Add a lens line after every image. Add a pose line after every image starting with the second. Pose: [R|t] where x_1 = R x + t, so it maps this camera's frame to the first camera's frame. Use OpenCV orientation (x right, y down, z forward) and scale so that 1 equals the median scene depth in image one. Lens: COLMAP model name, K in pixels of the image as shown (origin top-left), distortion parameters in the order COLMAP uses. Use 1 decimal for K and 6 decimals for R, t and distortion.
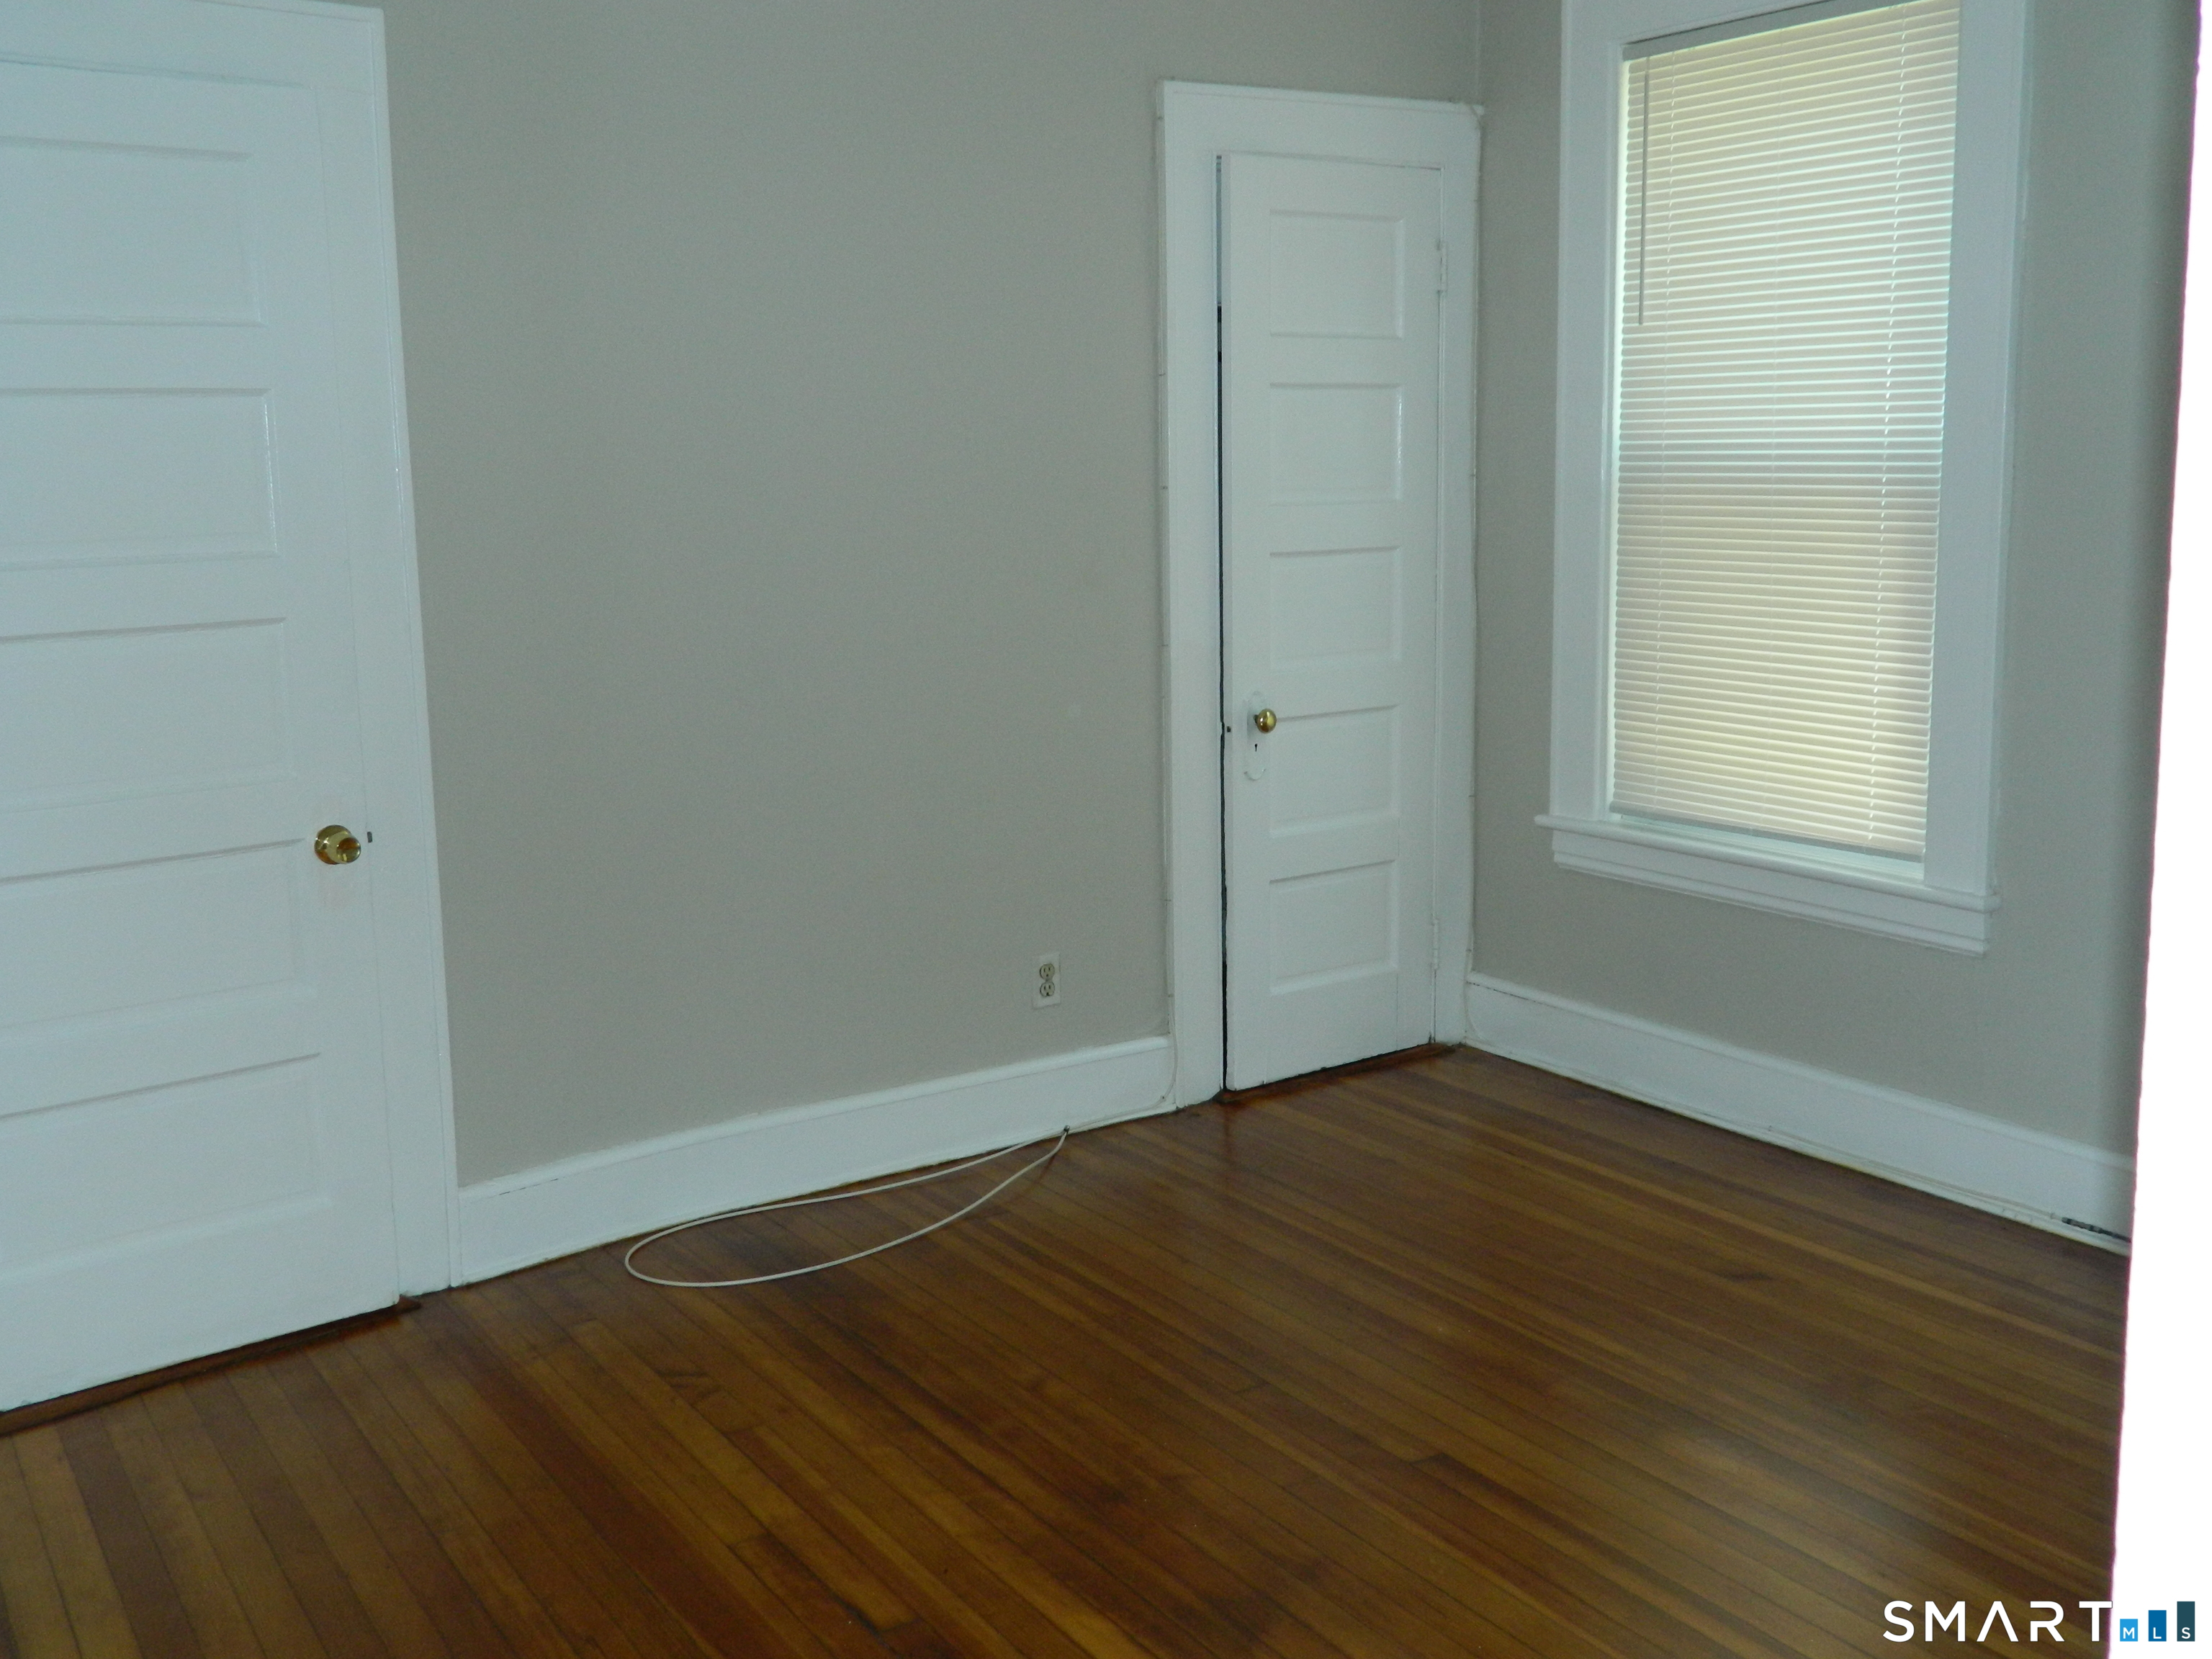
lens RADIAL K [[2291.7, 0, 1118.4], [0, 2291.7, 817.1], [0, 0, 1]] dist [0.011185, 0.000000]
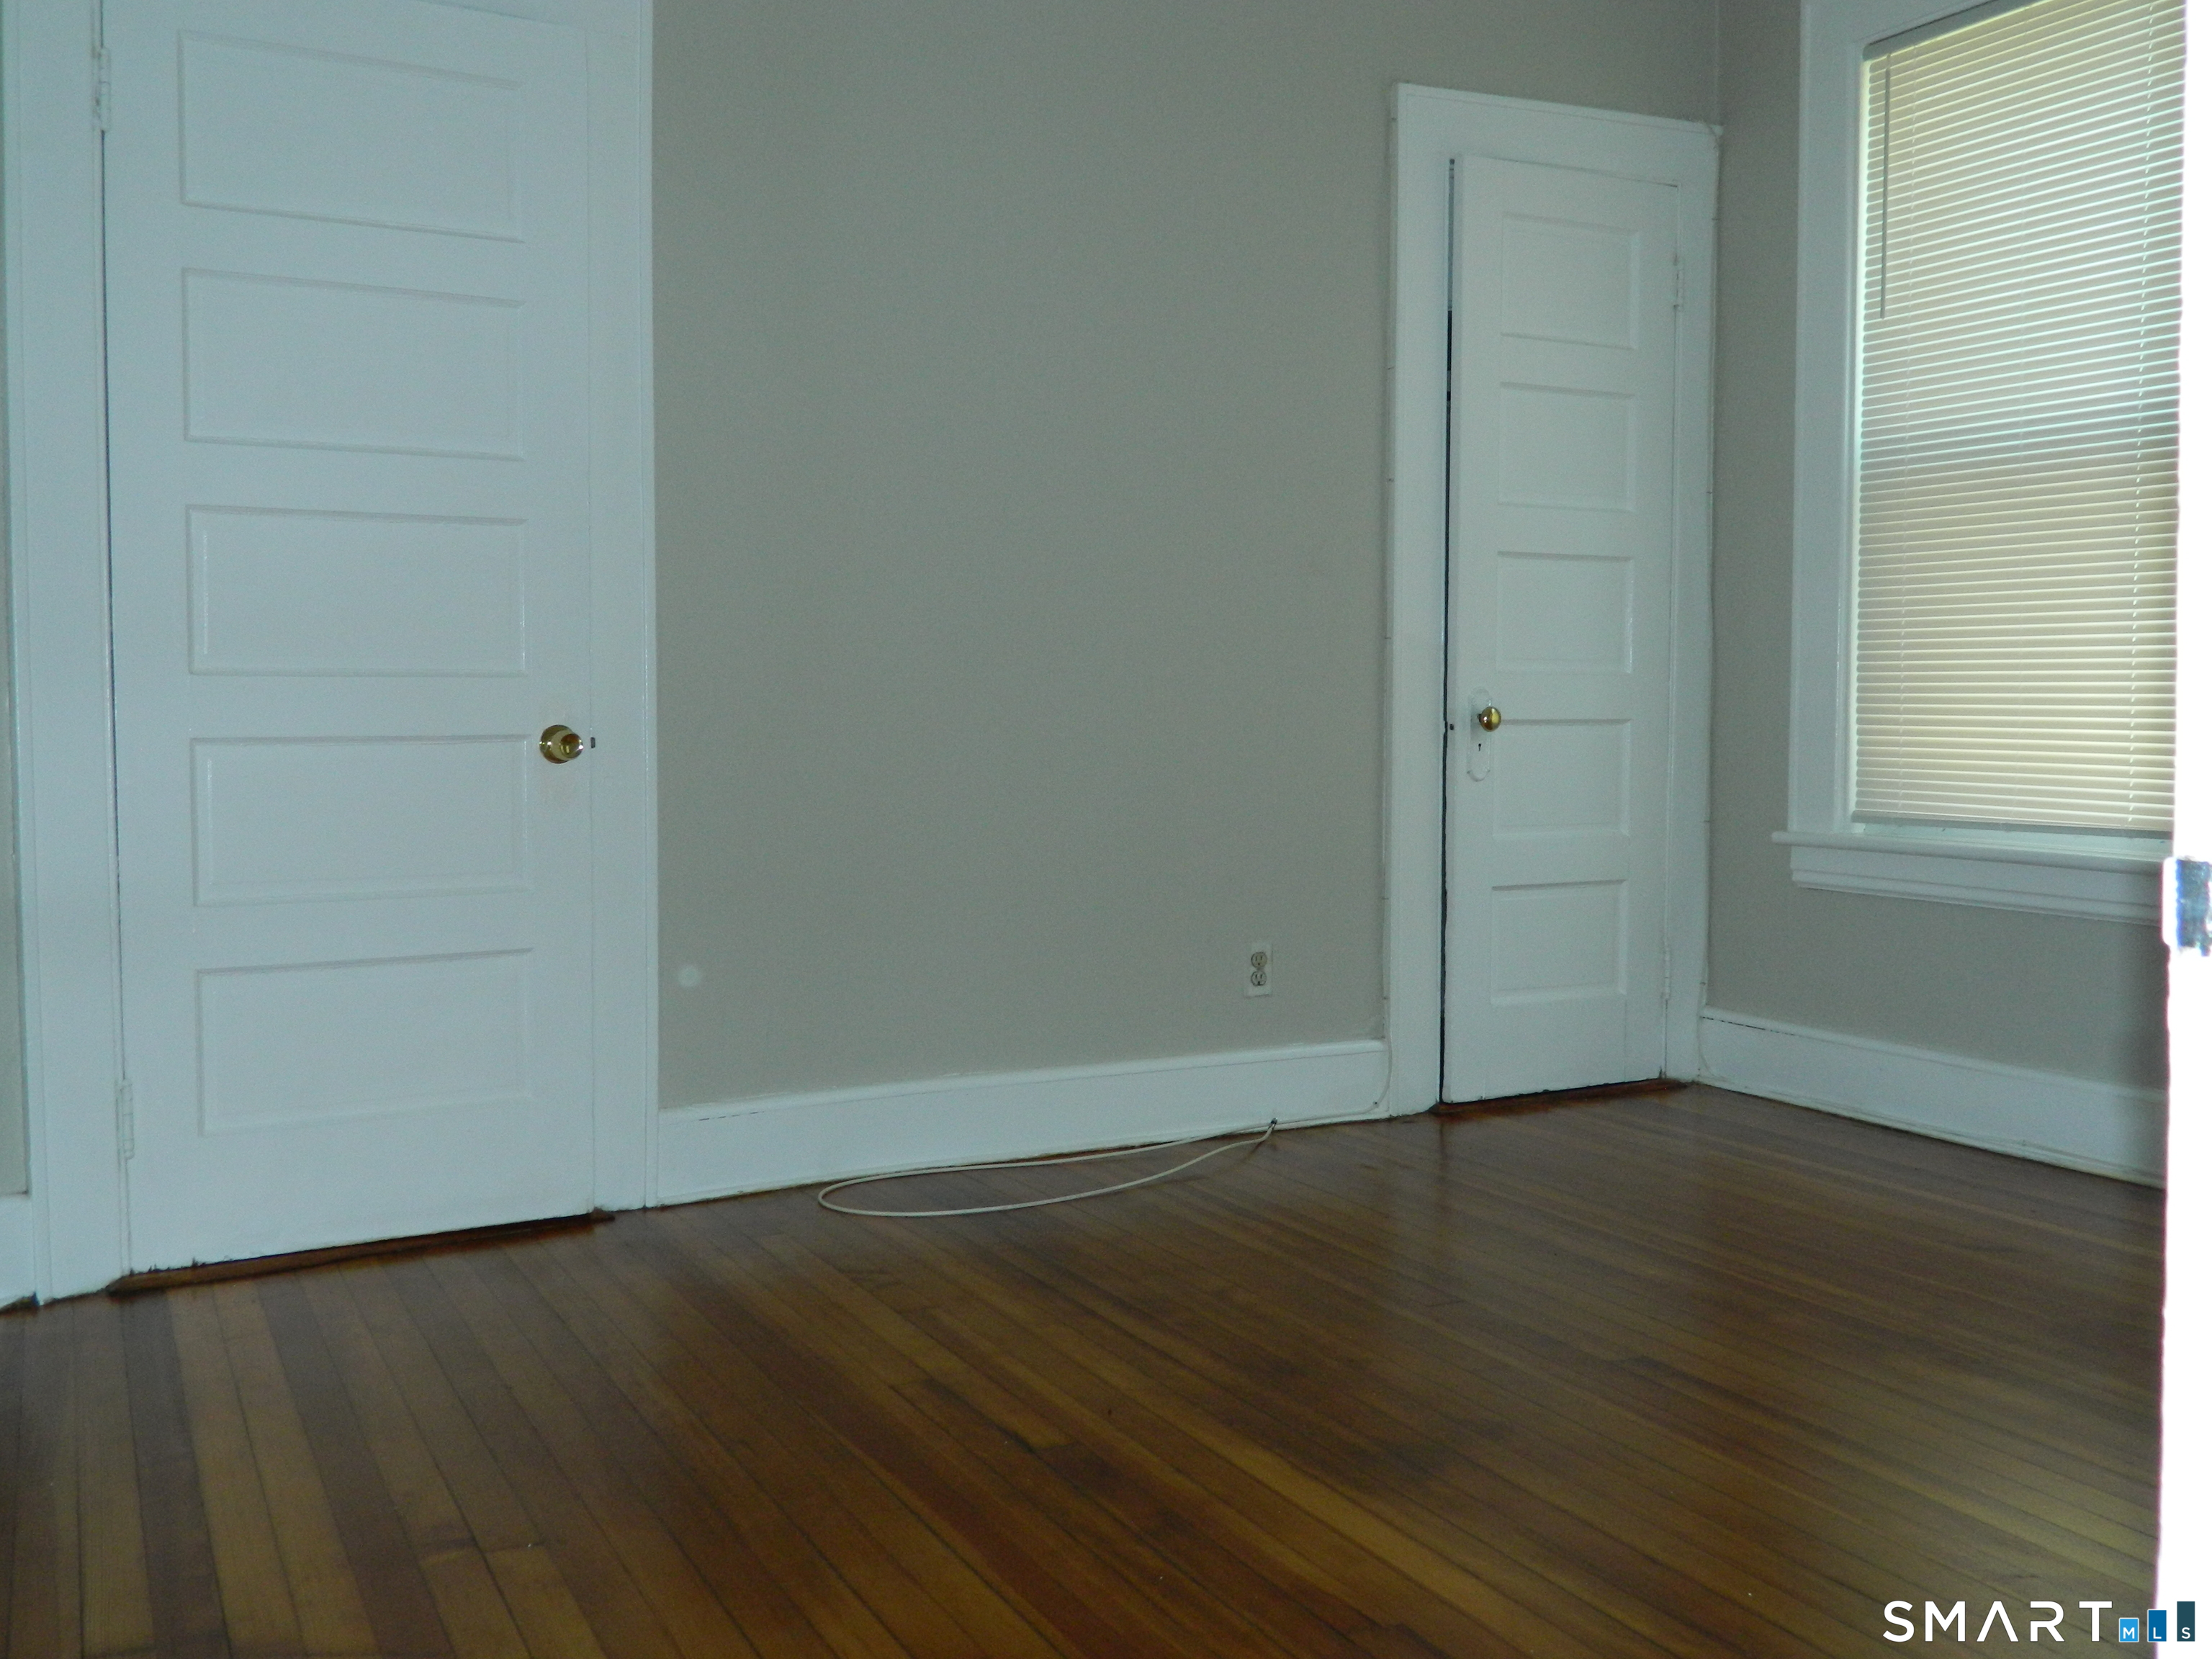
lens RADIAL K [[2291.7, 0, 1108.8], [0, 2291.7, 836.5], [0, 0, 1]] dist [0.011185, 0.000000]
pose [[0.992368, 0.023845, -0.120985, 0.022855], [-0.037896, 0.992619, -0.115202, 0.131596], [0.117345, 0.118907, 0.985947, 0.016875]]
